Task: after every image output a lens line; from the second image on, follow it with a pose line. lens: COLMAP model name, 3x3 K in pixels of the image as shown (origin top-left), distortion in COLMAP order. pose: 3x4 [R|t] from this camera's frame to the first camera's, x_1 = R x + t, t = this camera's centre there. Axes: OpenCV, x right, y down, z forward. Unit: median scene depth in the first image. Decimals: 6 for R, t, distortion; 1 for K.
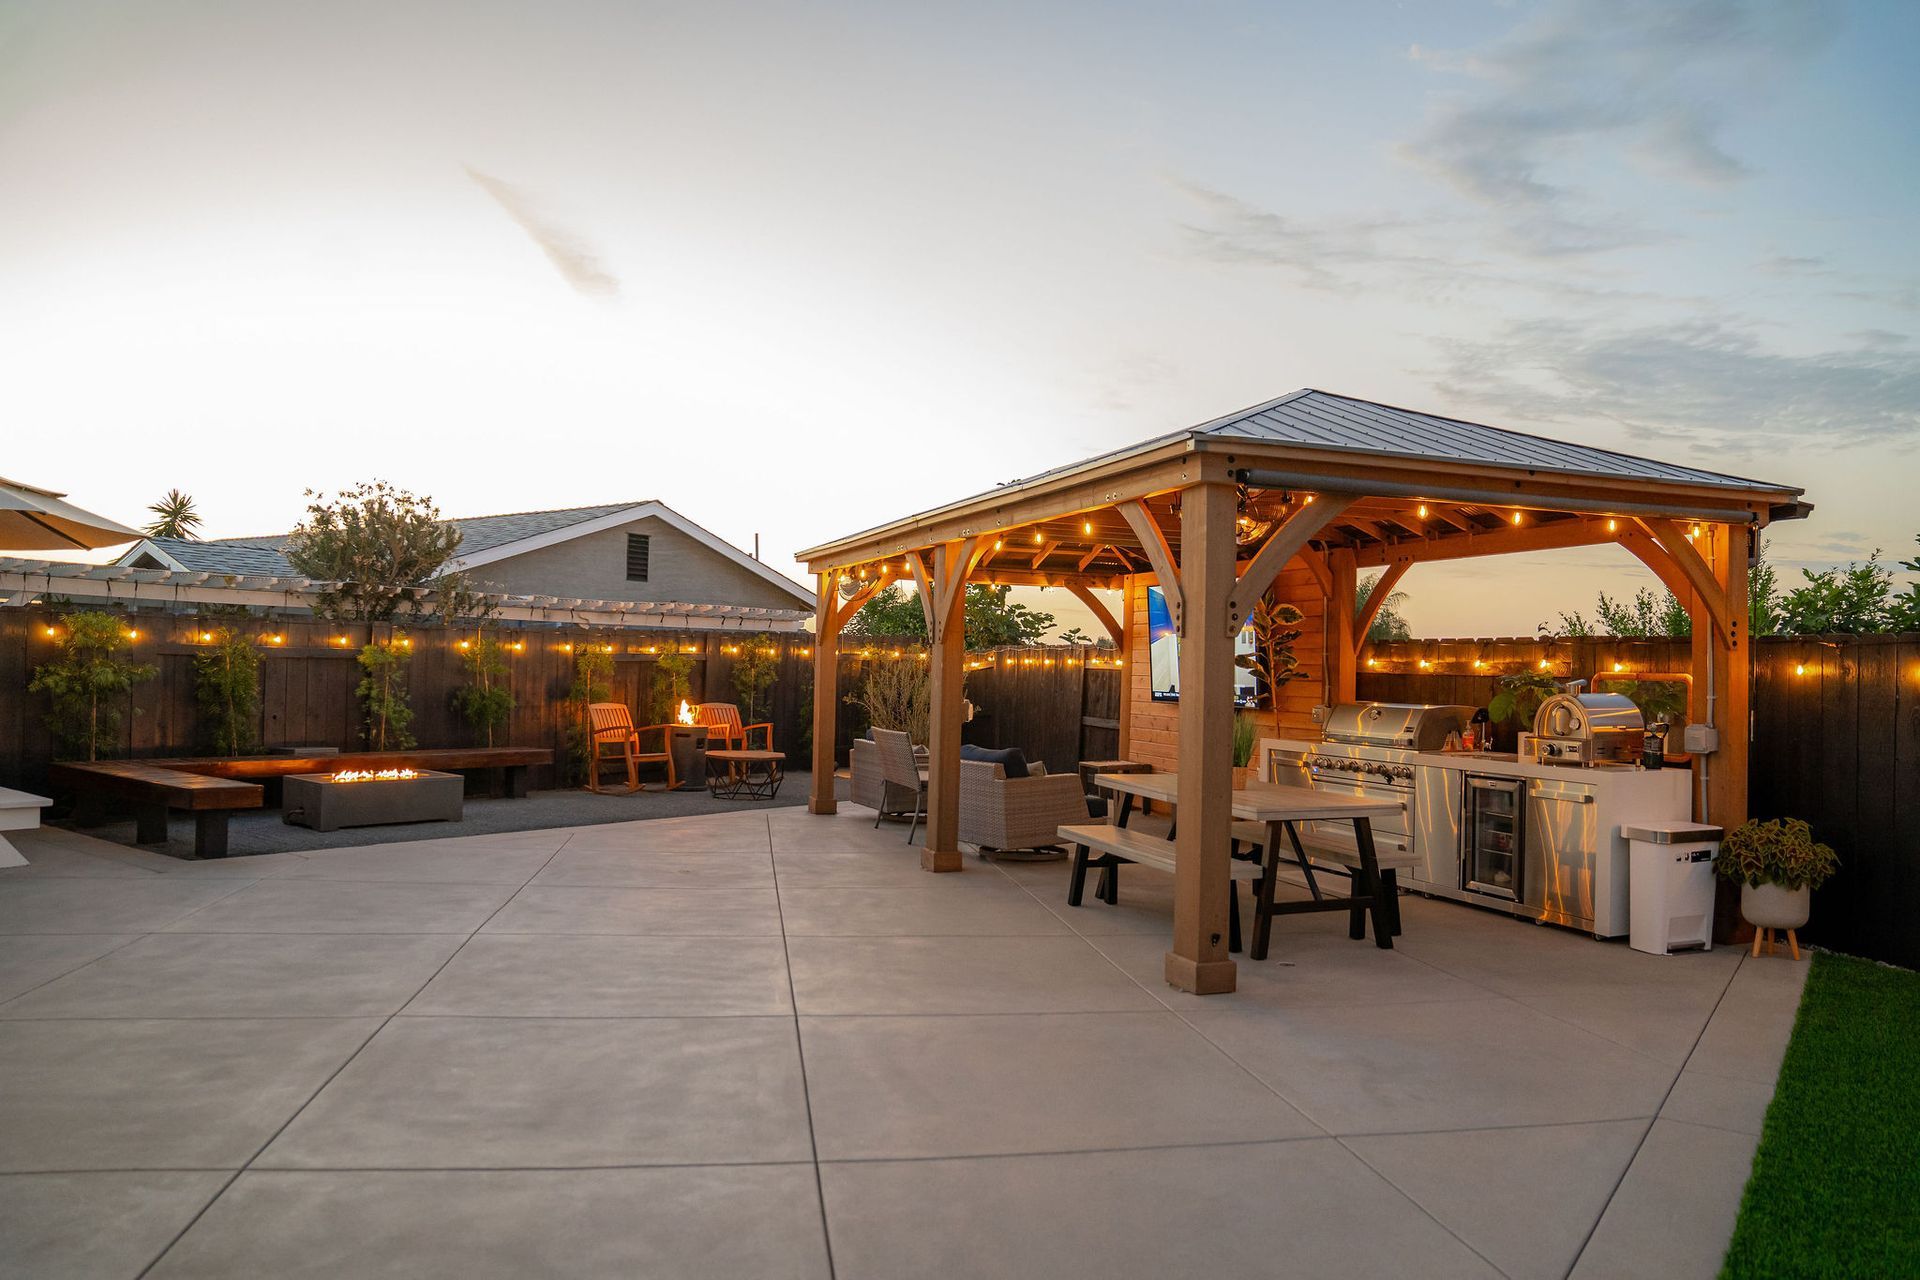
lens RADIAL K [[1332.6, 0, 962.2], [0, 1332.6, 651.9], [0, 0, 1]] dist [-0.136677, 0.105100]
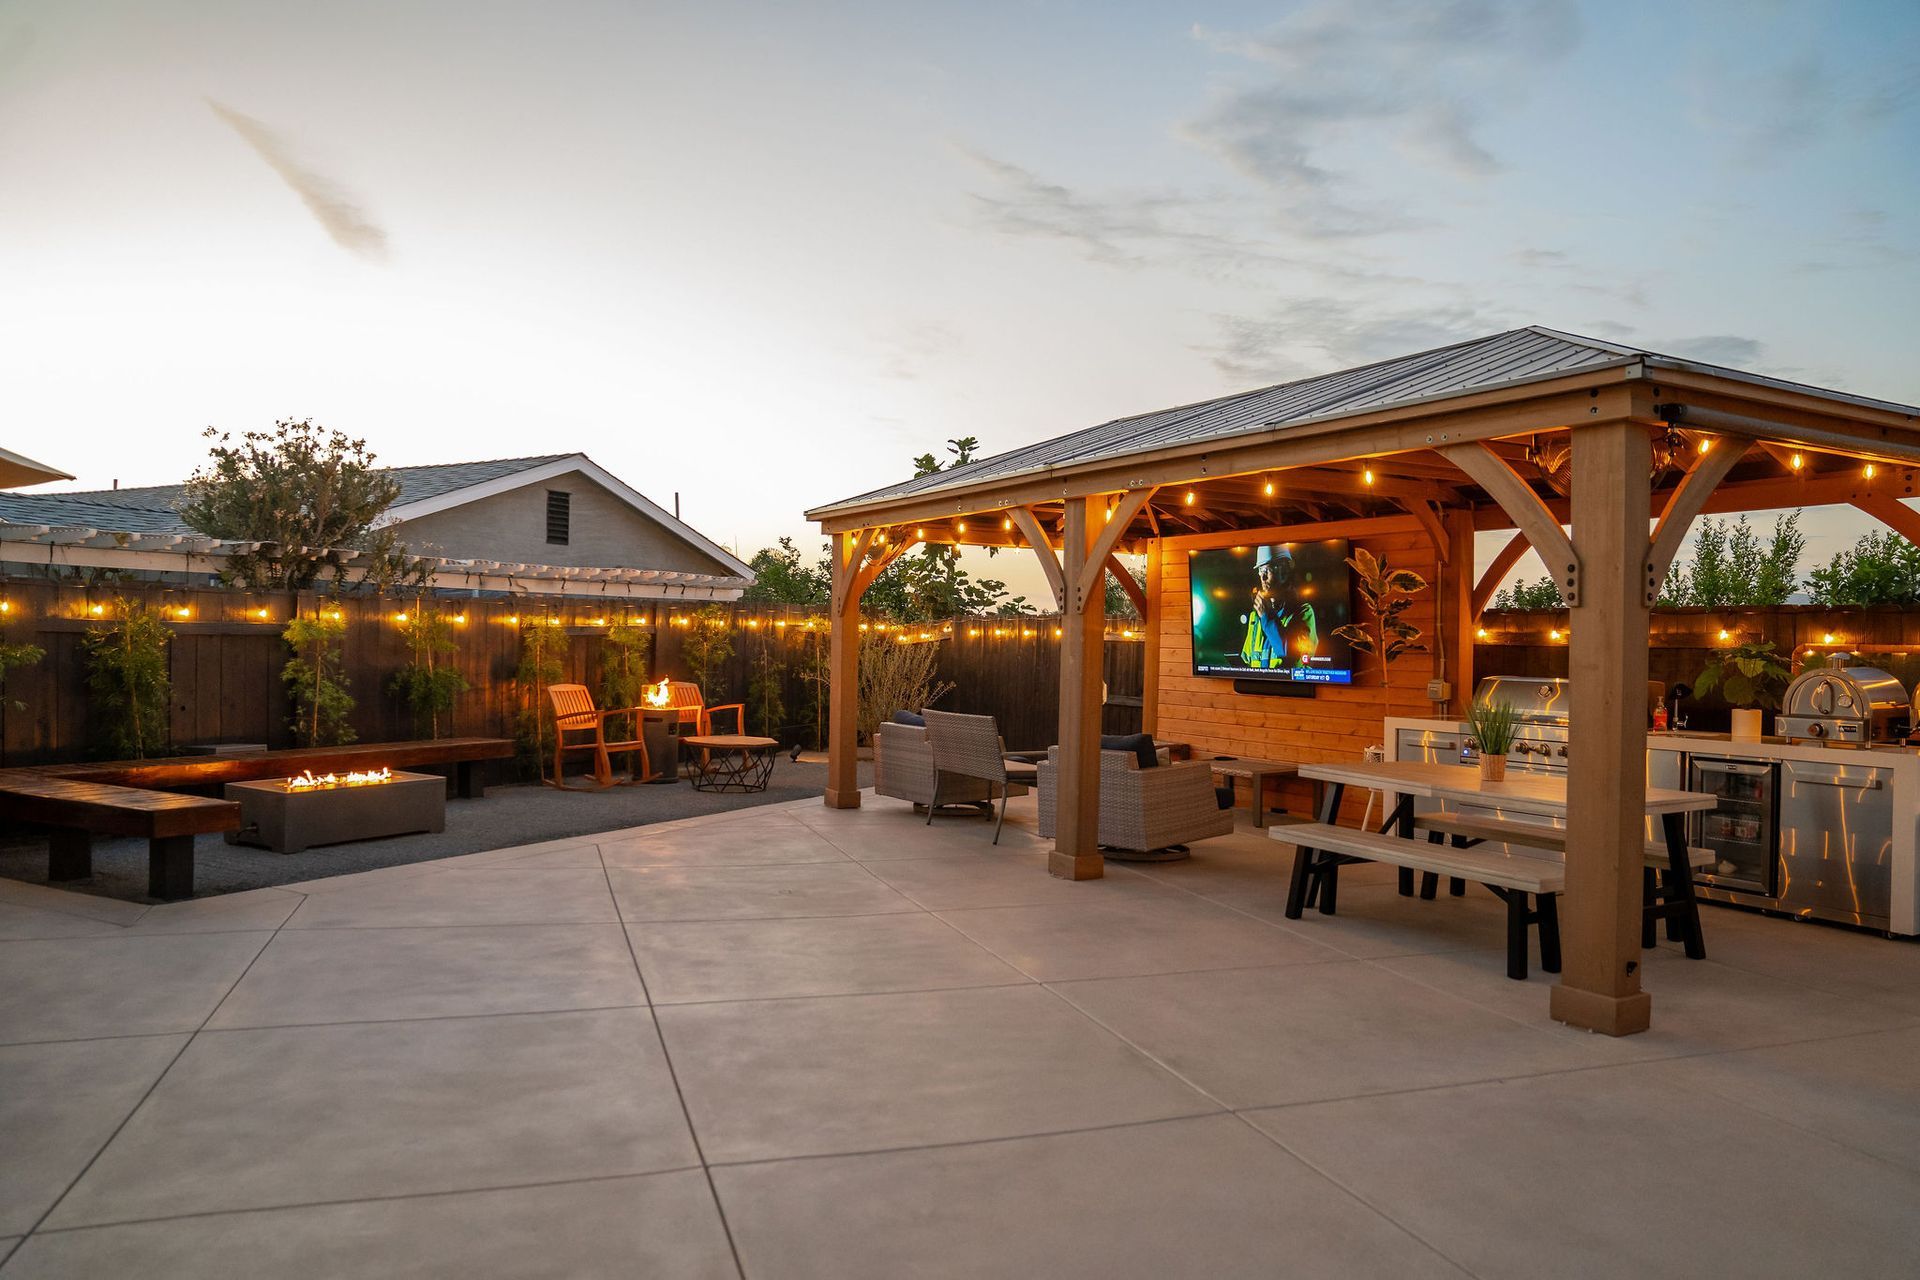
lens RADIAL K [[1332.6, 0, 962.2], [0, 1332.6, 651.9], [0, 0, 1]] dist [-0.136677, 0.105100]
pose [[0.987482, -0.007752, 0.157542, -0.160869], [0.004051, 0.999708, 0.023804, -0.001929], [-0.157681, -0.022867, 0.987225, 0.118396]]
